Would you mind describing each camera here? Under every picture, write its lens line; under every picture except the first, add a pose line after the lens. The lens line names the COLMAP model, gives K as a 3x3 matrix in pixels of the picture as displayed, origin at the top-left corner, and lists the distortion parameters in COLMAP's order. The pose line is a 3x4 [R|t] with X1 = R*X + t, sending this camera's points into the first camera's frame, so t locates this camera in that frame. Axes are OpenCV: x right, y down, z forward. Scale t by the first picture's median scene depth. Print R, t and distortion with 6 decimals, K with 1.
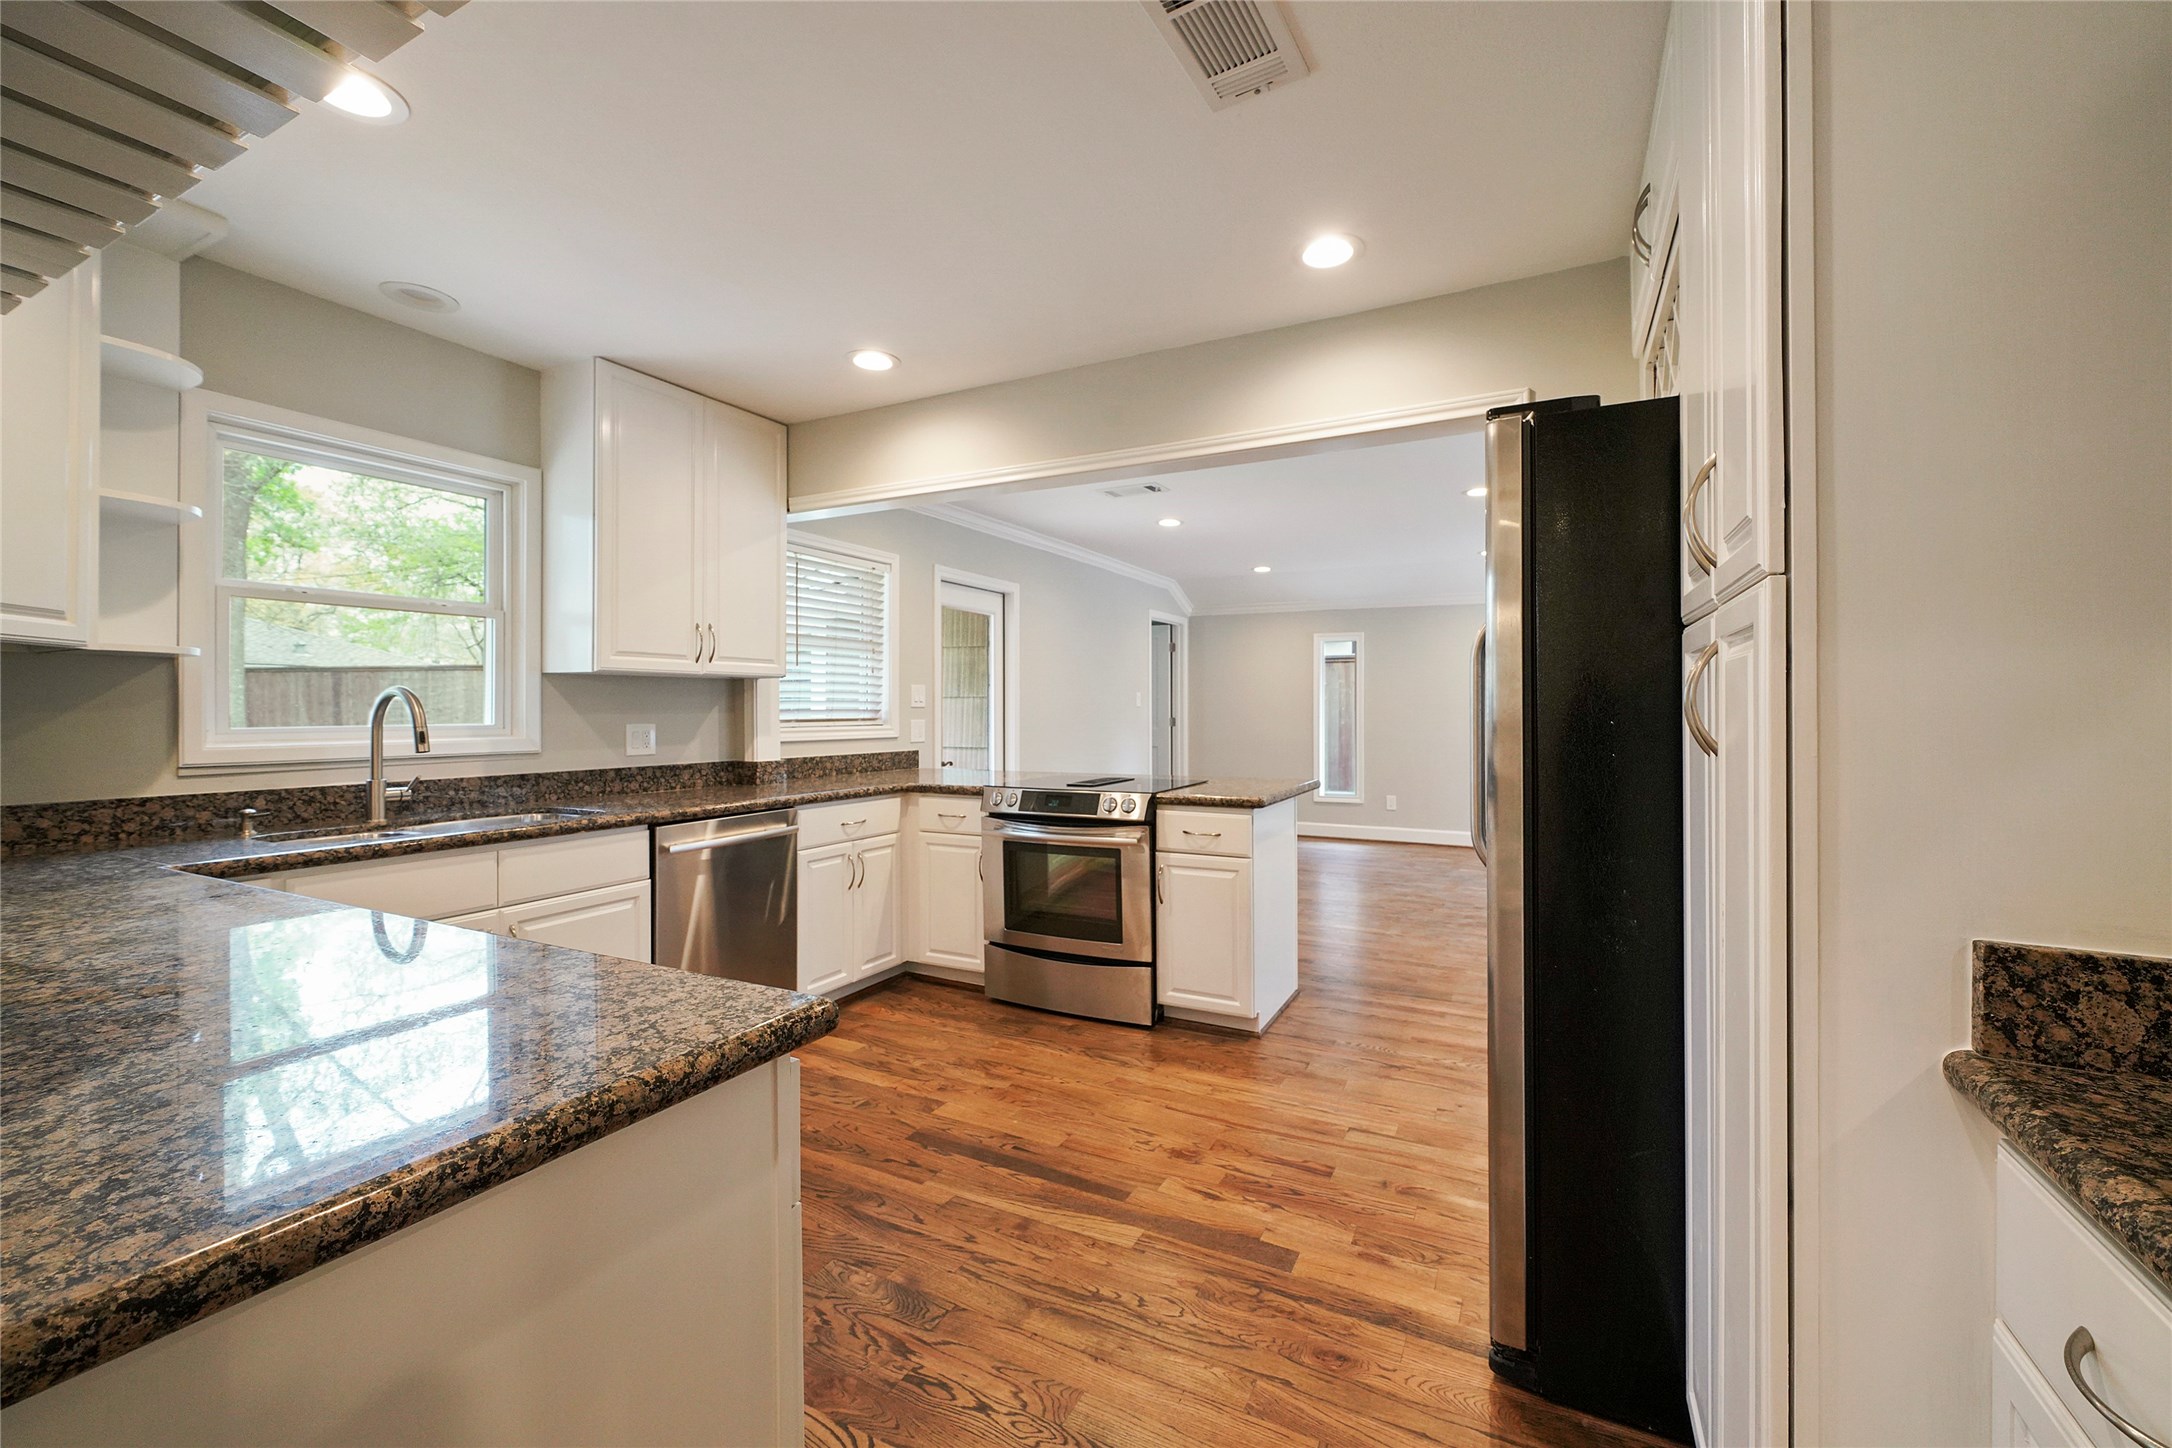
lens RADIAL K [[879.2, 0, 1092.2], [0, 879.2, 708.1], [0, 0, 1]] dist [-0.002921, -0.000229]
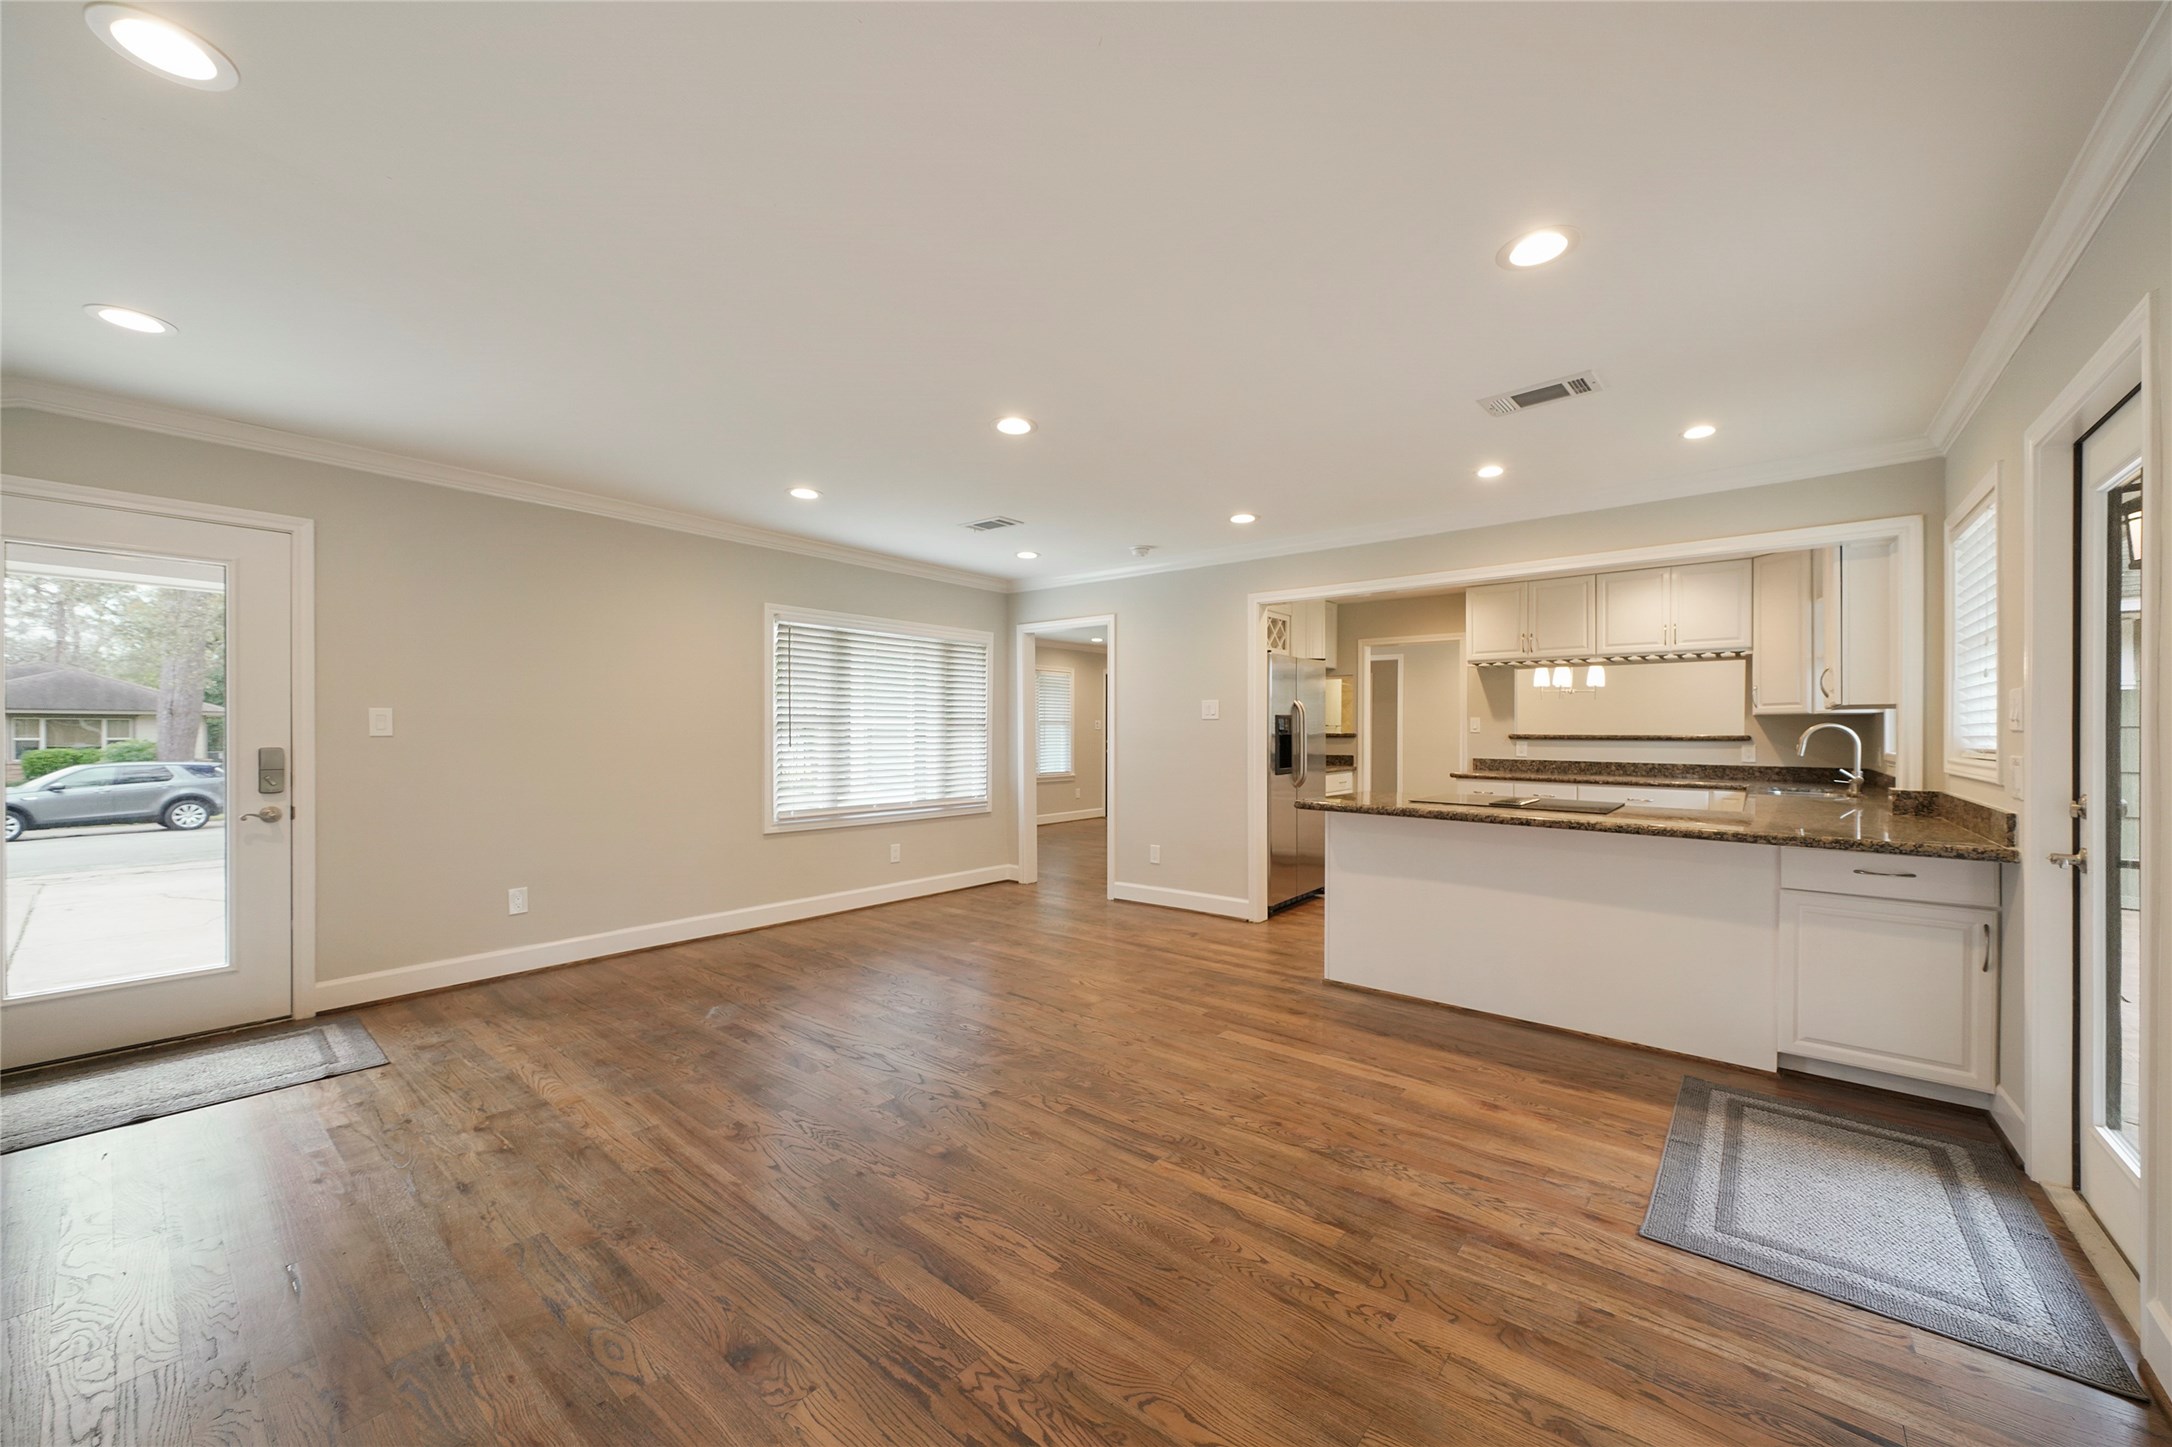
lens RADIAL K [[819.8, 0, 1084.5], [0, 819.8, 735.7], [0, 0, 1]] dist [-0.003403, -0.000489]
pose [[-0.976465, -0.006026, 0.215594, 0.331219], [-0.005345, 0.999979, 0.003740, 0.004233], [-0.215612, 0.002500, -0.976476, 2.250369]]
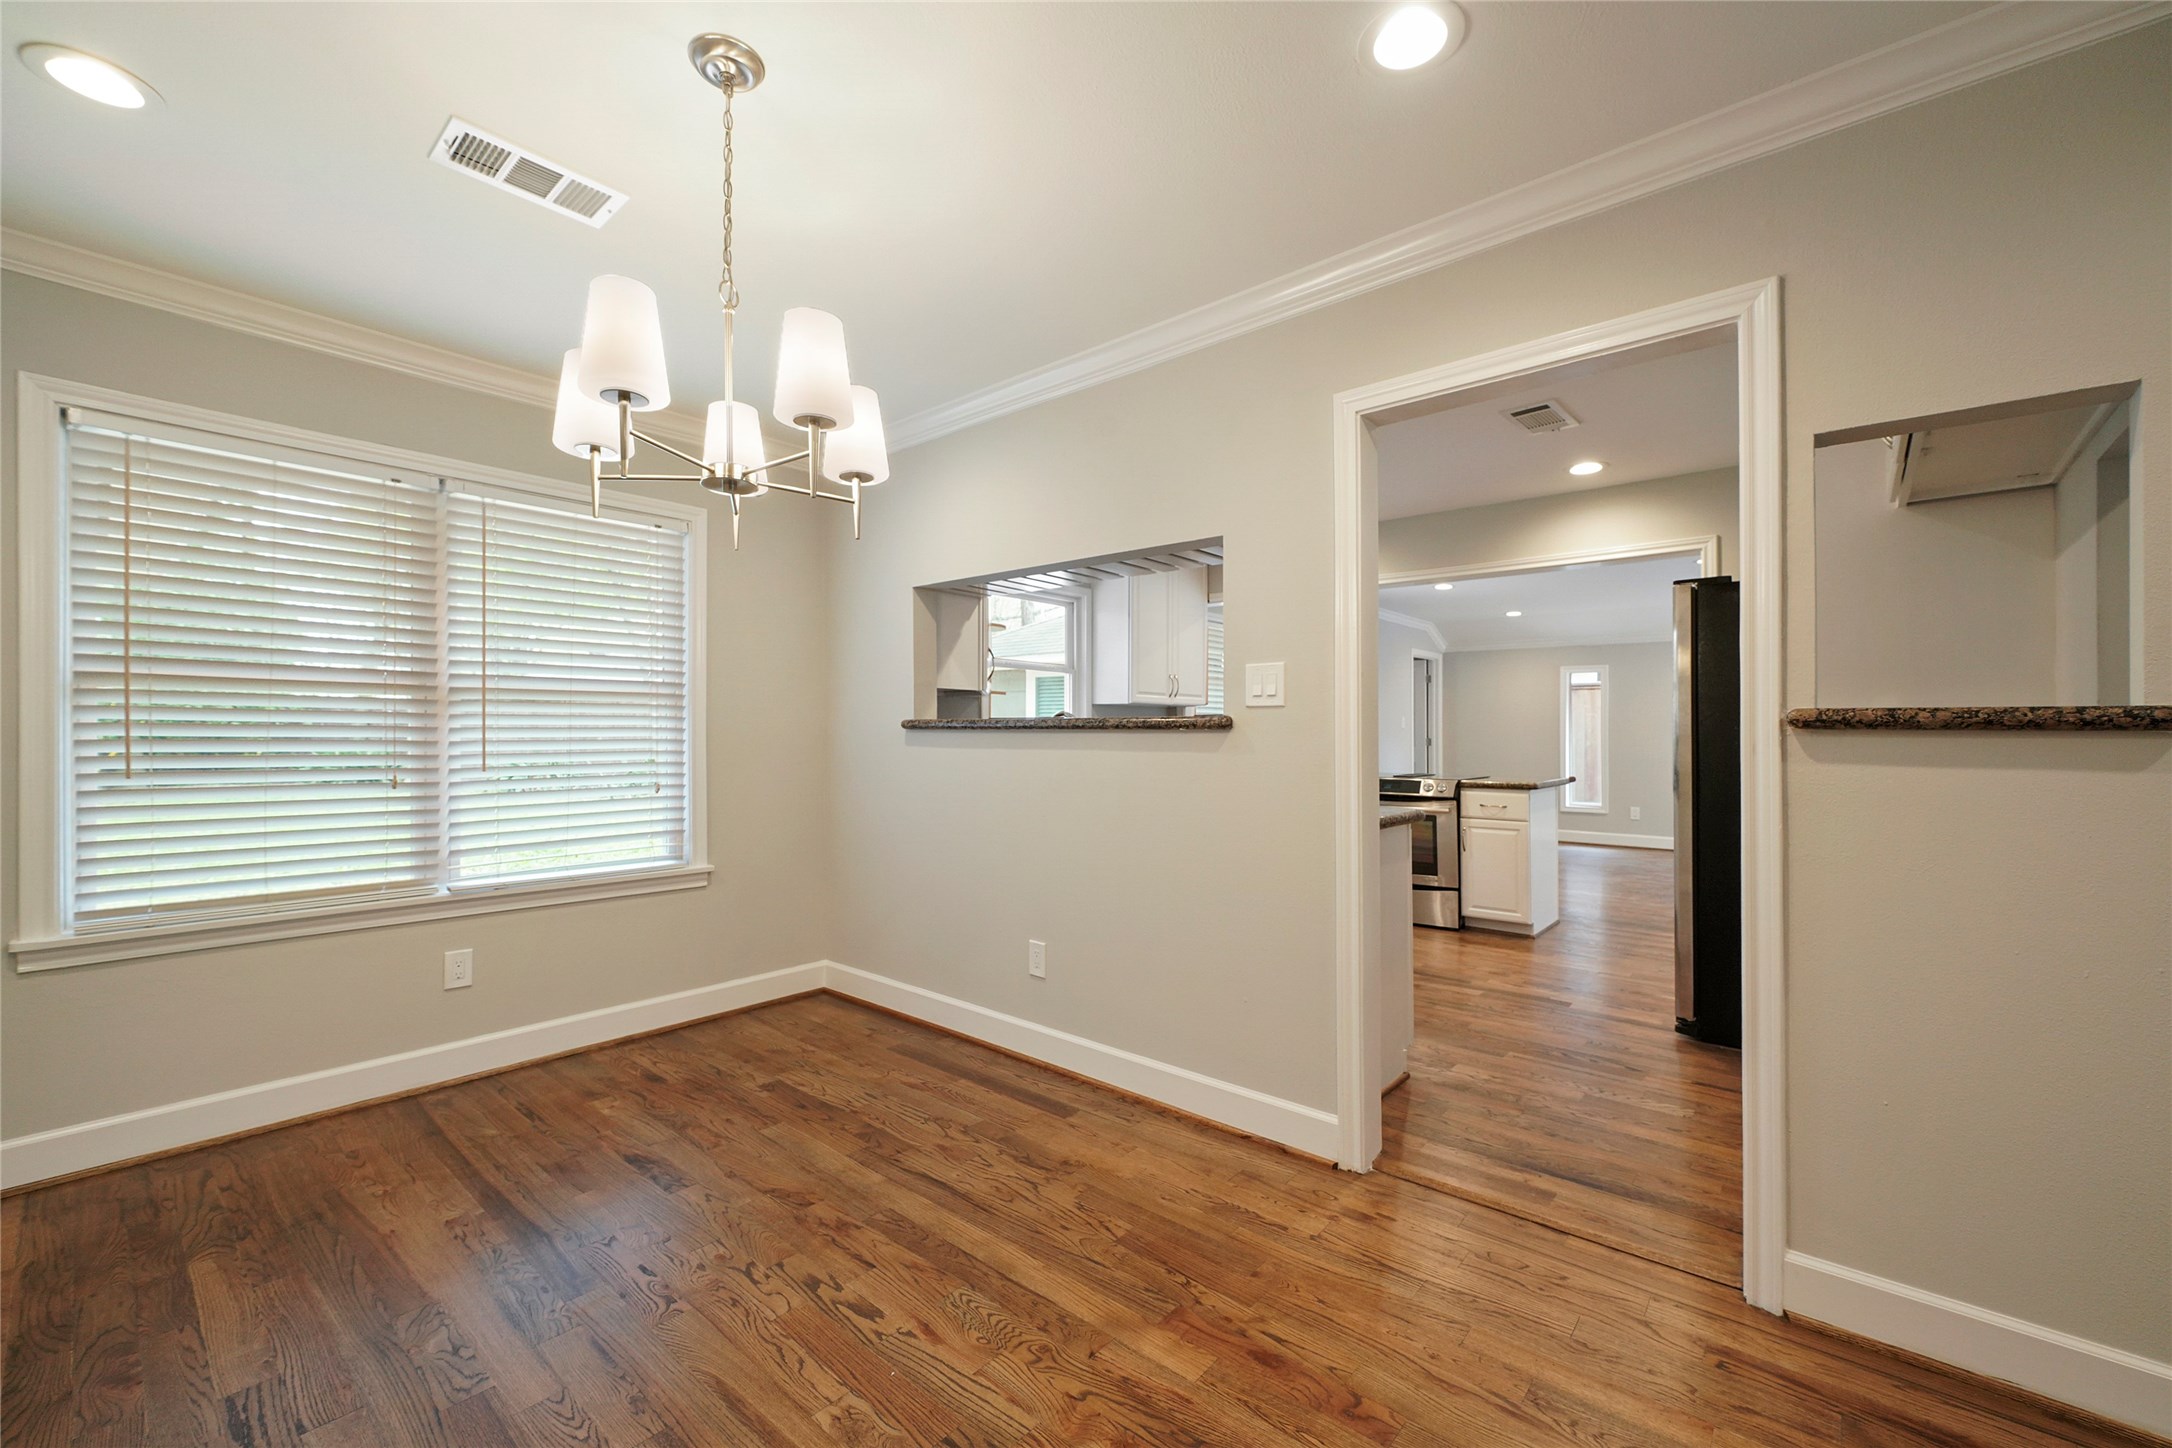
lens RADIAL K [[873.1, 0, 1086.0], [0, 873.1, 724.0], [0, 0, 1]] dist [-0.006553, -0.000098]
pose [[0.971452, 0.001896, -0.237228, -0.193739], [-0.004860, 0.999917, -0.011909, 0.018951], [0.237186, 0.012722, 0.971381, -0.617406]]
